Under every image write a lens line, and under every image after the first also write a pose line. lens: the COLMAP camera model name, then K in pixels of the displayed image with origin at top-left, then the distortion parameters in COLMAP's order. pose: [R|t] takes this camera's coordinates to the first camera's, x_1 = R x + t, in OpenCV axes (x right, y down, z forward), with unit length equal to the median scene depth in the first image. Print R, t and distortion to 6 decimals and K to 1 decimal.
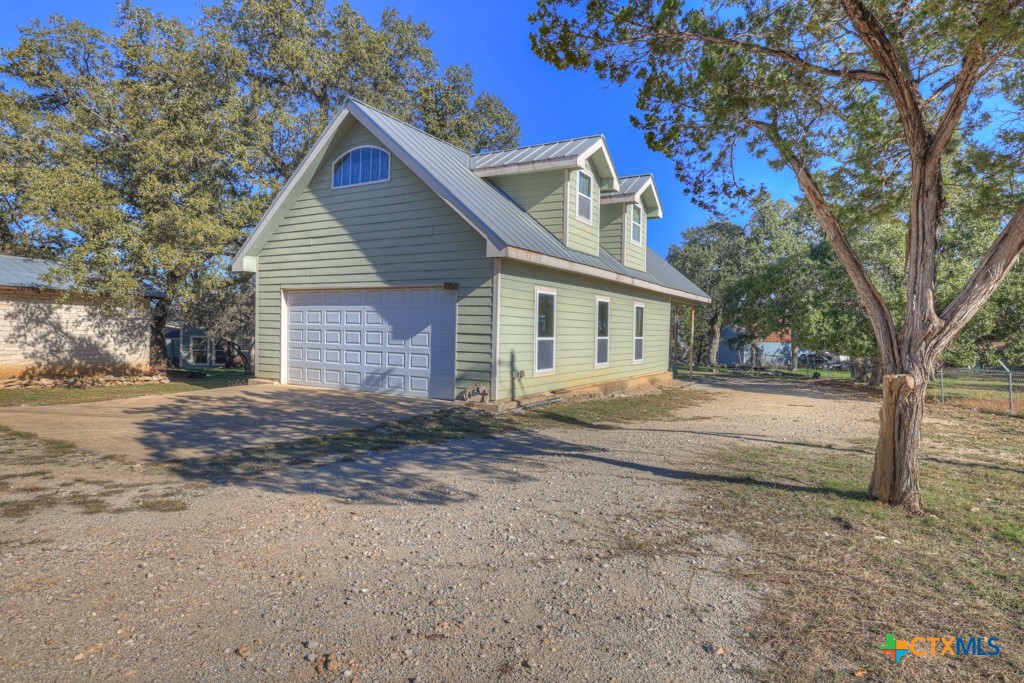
lens RADIAL K [[589.0, 0, 512.5], [0, 589.0, 338.4], [0, 0, 1]] dist [0.006294, 0.000396]
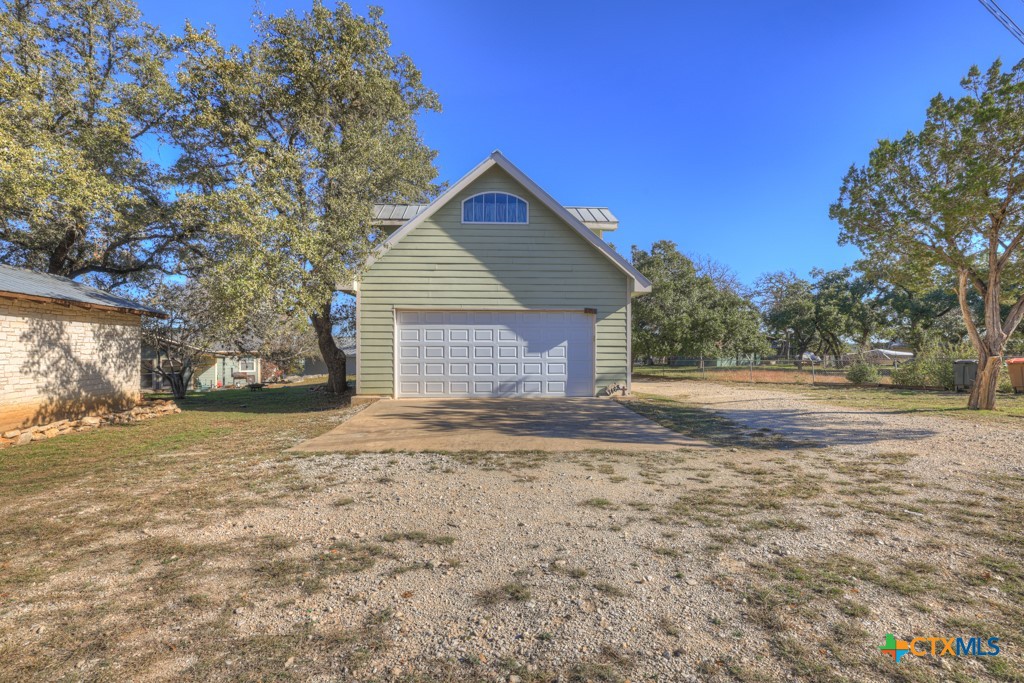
lens RADIAL K [[477.8, 0, 512.2], [0, 477.8, 344.4], [0, 0, 1]] dist [-0.005943, -0.000097]
pose [[0.822638, -0.018922, 0.568251, -0.683670], [0.026055, 0.999651, -0.004431, -0.009971], [-0.567969, 0.018451, 0.822843, 0.168009]]
